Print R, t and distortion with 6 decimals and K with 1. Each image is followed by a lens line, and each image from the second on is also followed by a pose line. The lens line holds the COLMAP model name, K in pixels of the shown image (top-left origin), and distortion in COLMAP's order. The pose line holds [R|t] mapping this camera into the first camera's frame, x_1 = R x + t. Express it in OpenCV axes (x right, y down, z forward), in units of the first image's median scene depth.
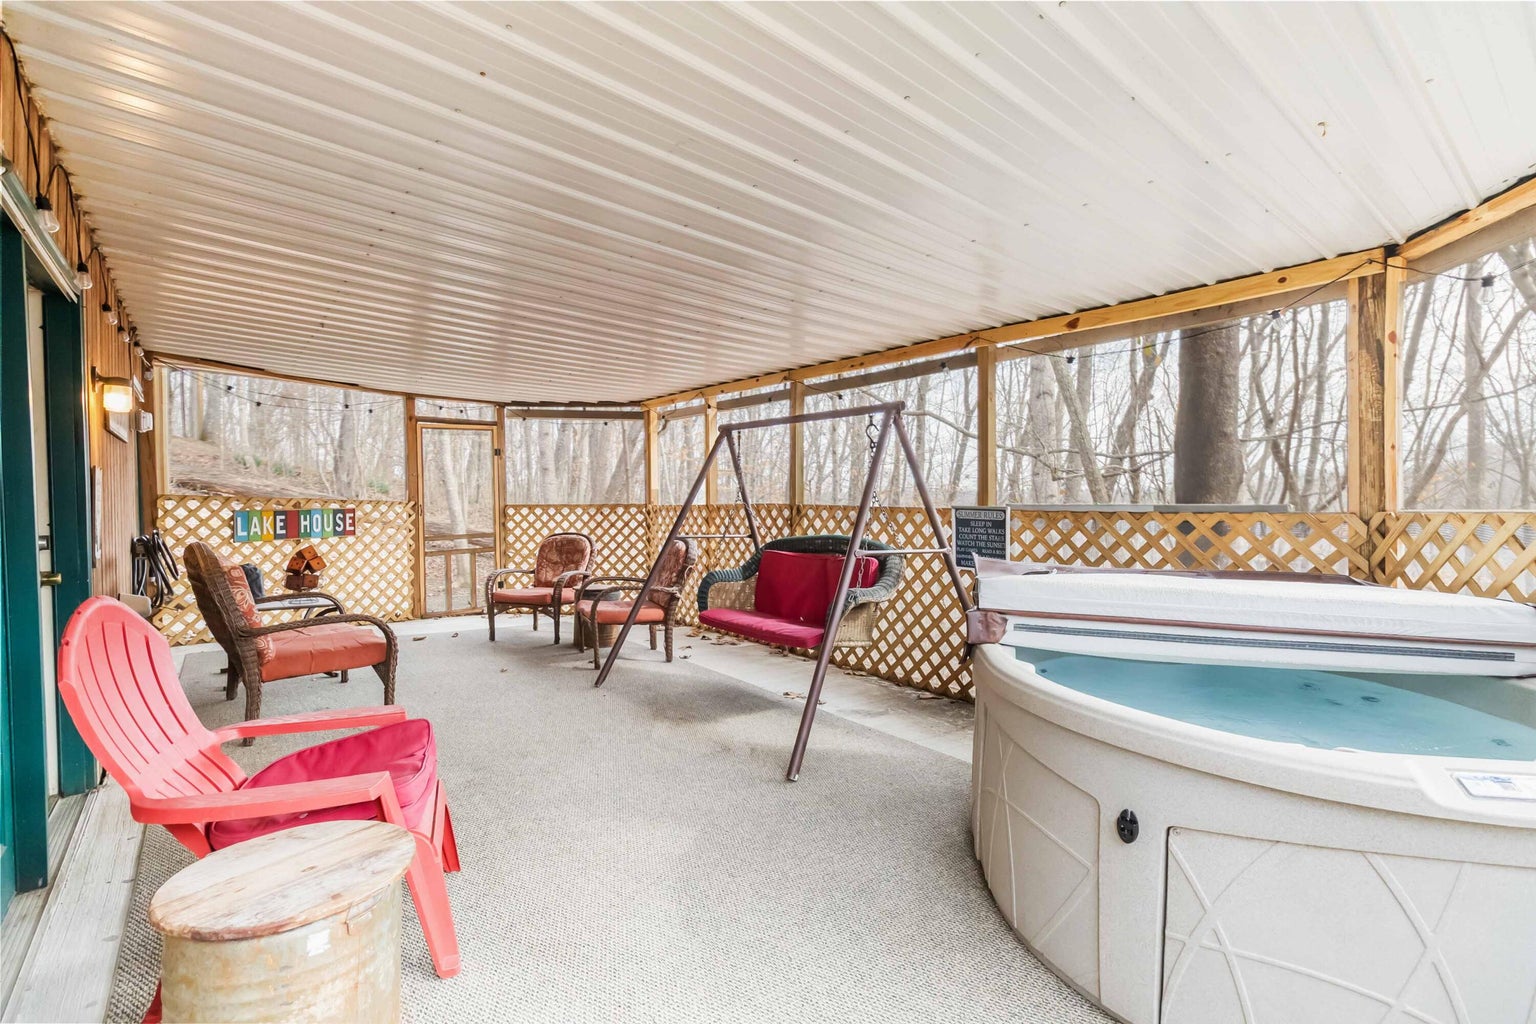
lens RADIAL K [[704.1, 0, 764.8], [0, 704.1, 510.6], [0, 0, 1]] dist [0.009224, 0.000486]
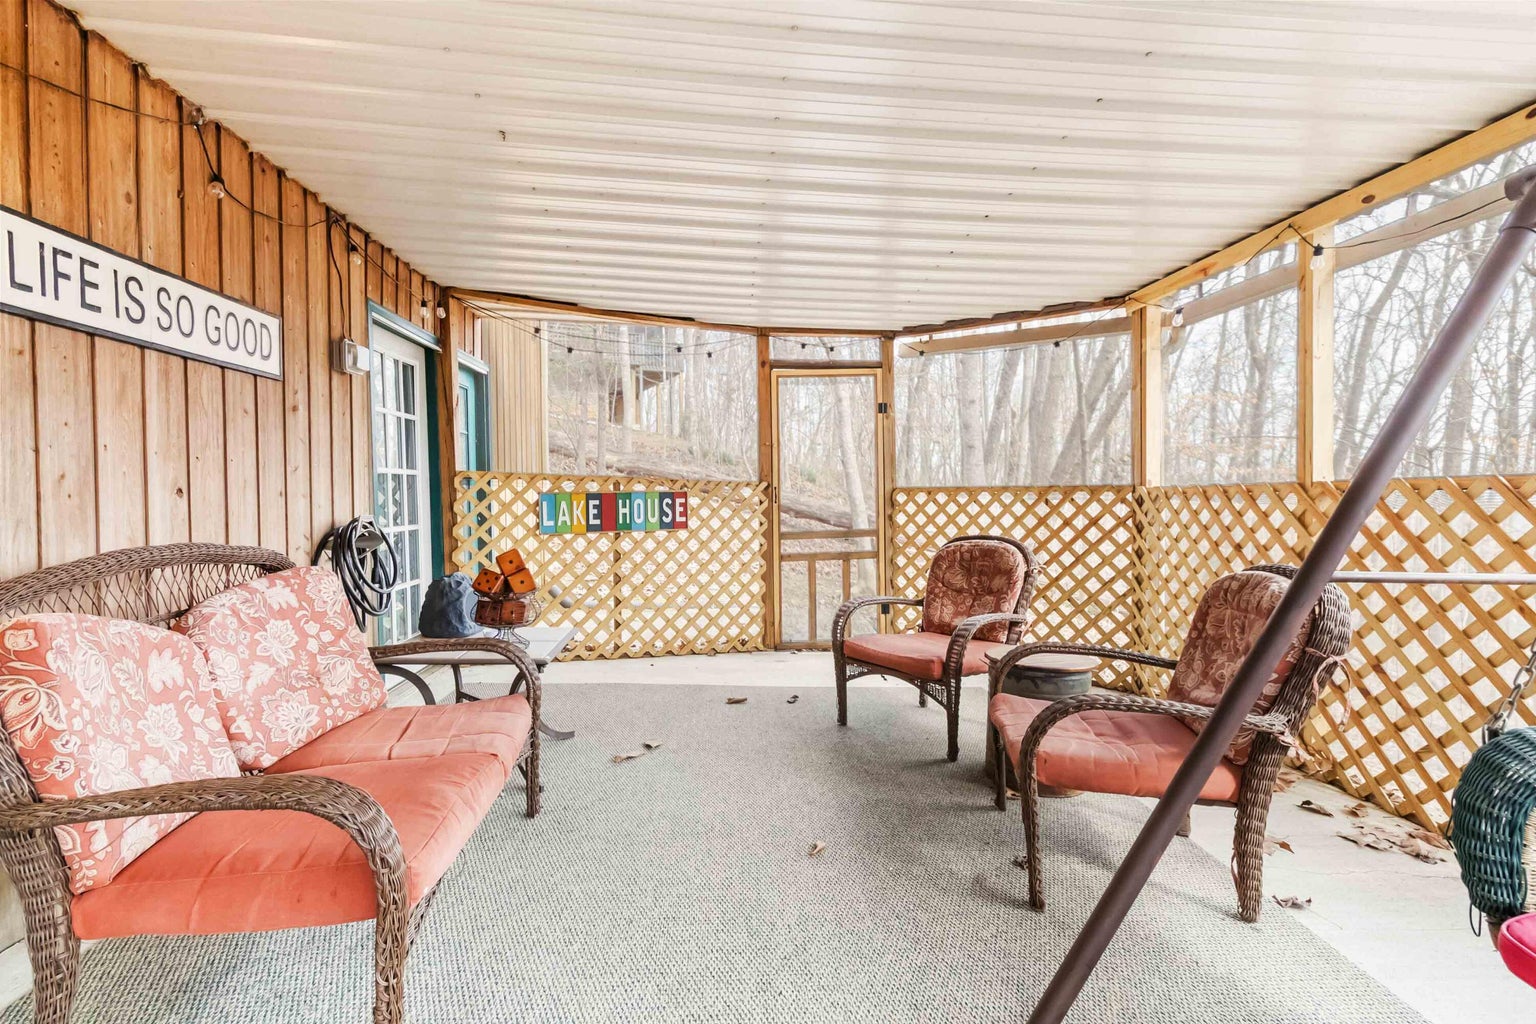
lens RADIAL K [[704.1, 0, 766.3], [0, 704.1, 513.2], [0, 0, 1]] dist [0.009224, 0.000486]
pose [[0.824775, 0.018042, -0.565173, -0.101749], [-0.009211, 0.999787, 0.018476, 0.004788], [0.565386, -0.010033, 0.824765, 0.422219]]
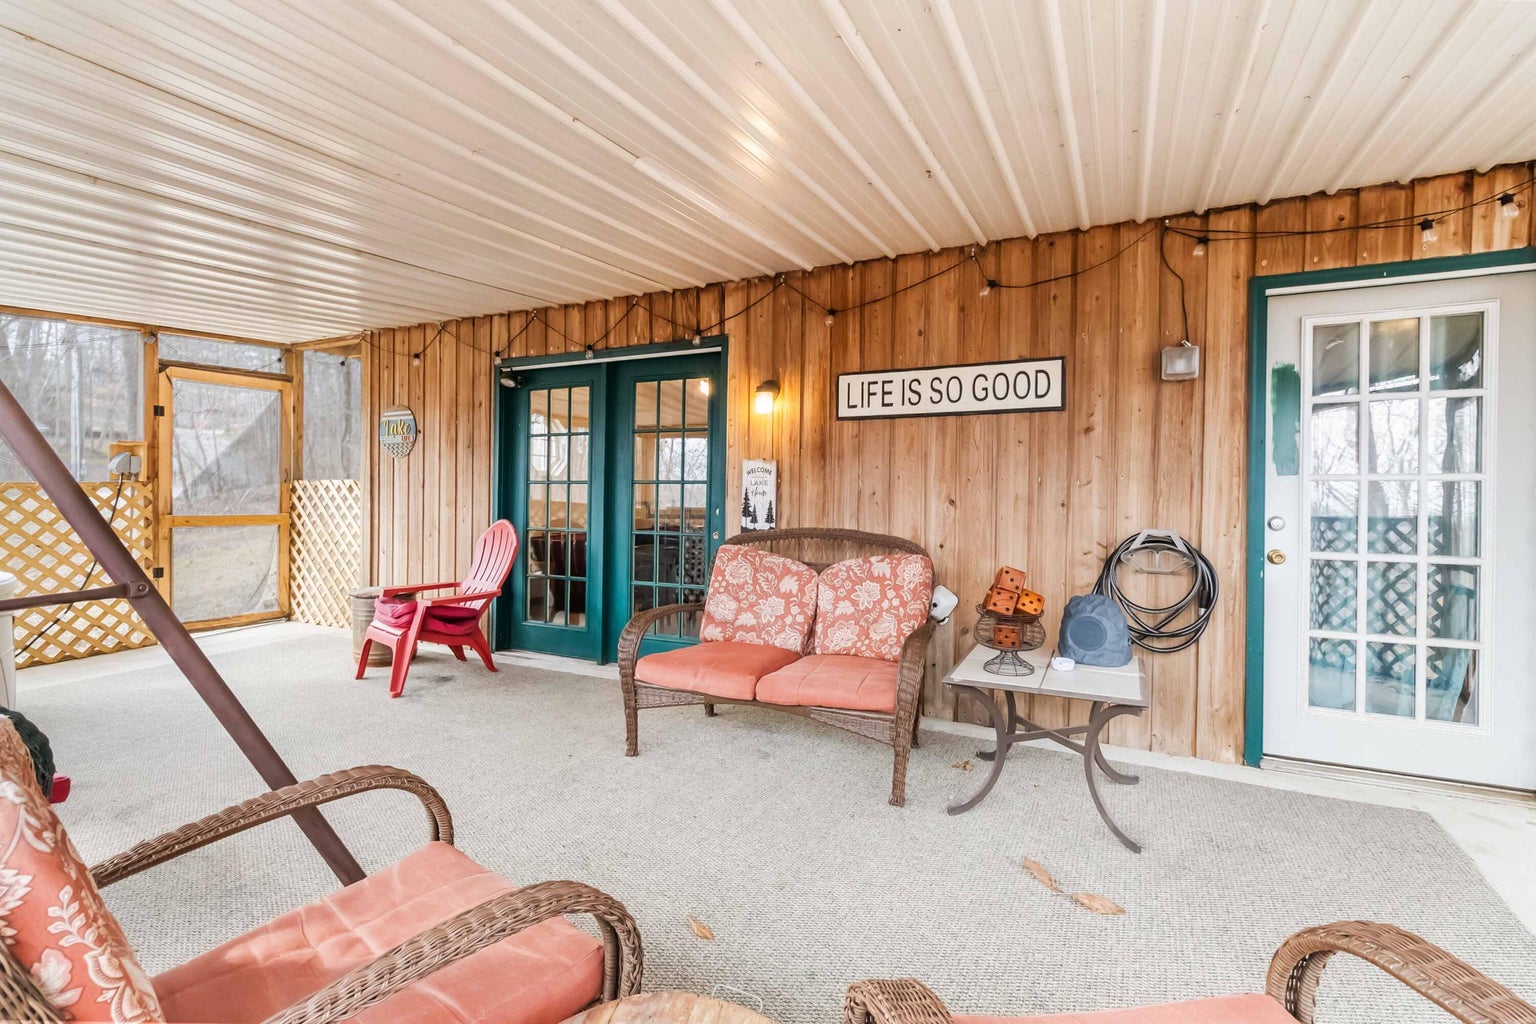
lens RADIAL K [[704.1, 0, 769.4], [0, 704.1, 504.2], [0, 0, 1]] dist [0.009224, 0.000486]
pose [[-0.907176, -0.007989, -0.420676, -0.217848], [-0.018987, 0.999578, 0.021962, -0.008560], [0.420323, 0.027911, -0.906945, 1.226129]]
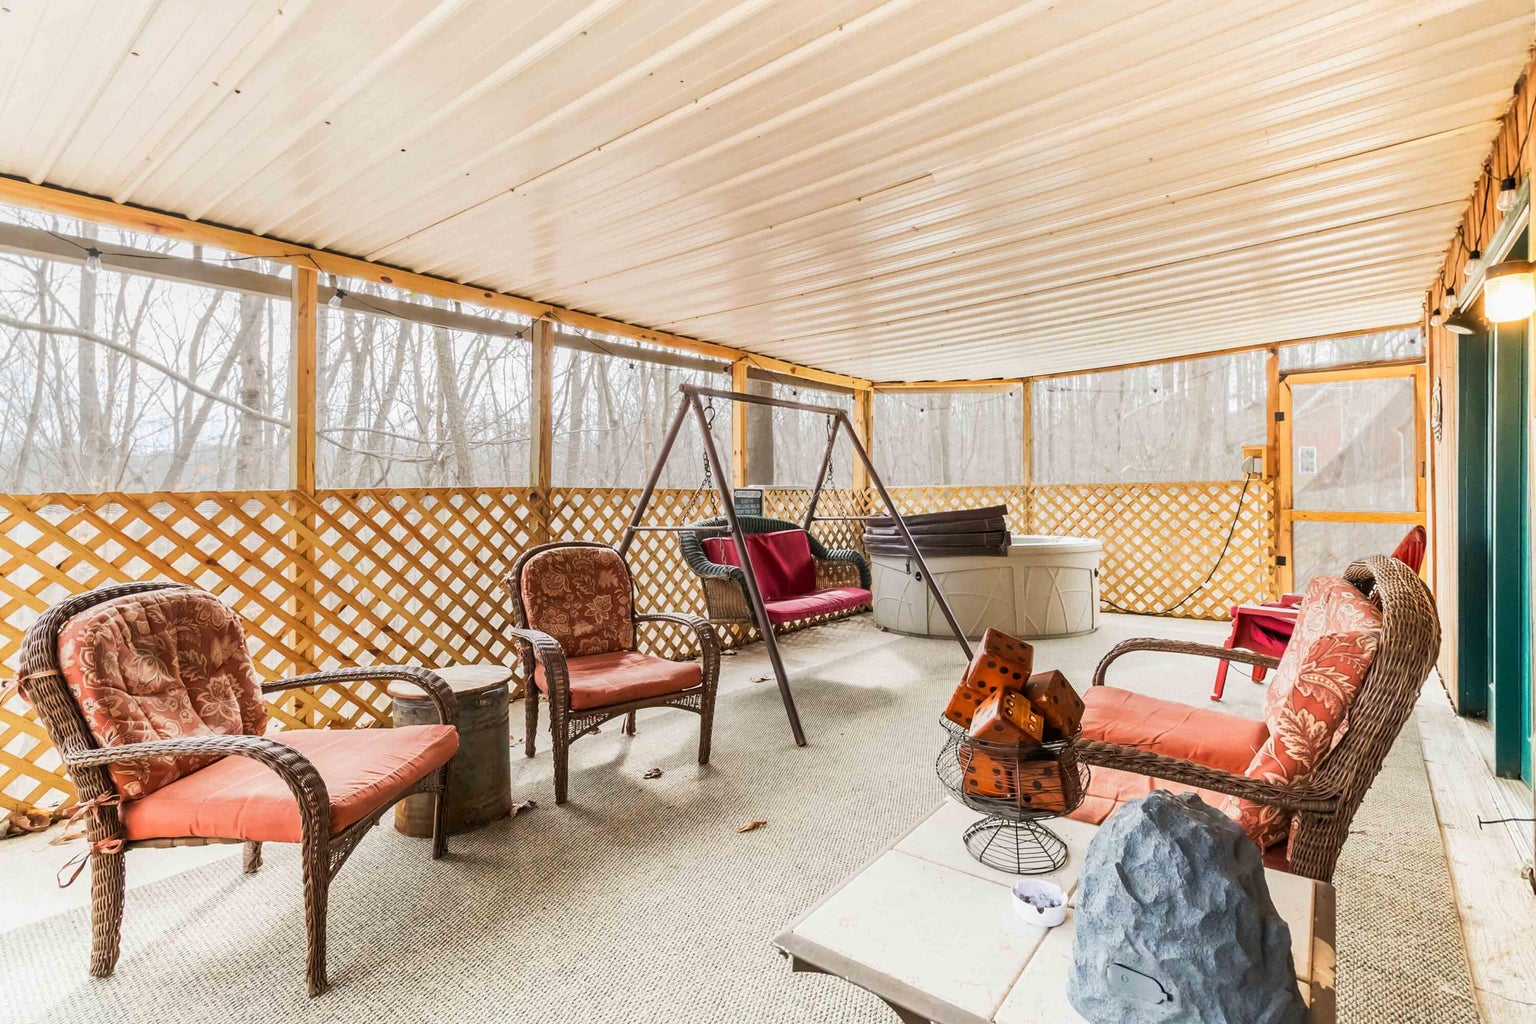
lens RADIAL K [[704.1, 0, 769.8], [0, 704.1, 496.5], [0, 0, 1]] dist [0.009224, 0.000486]
pose [[-0.194990, -0.007749, 0.980775, -0.775832], [0.019898, 0.999732, 0.011855, -0.004732], [-0.980603, 0.021827, -0.194784, 0.980016]]
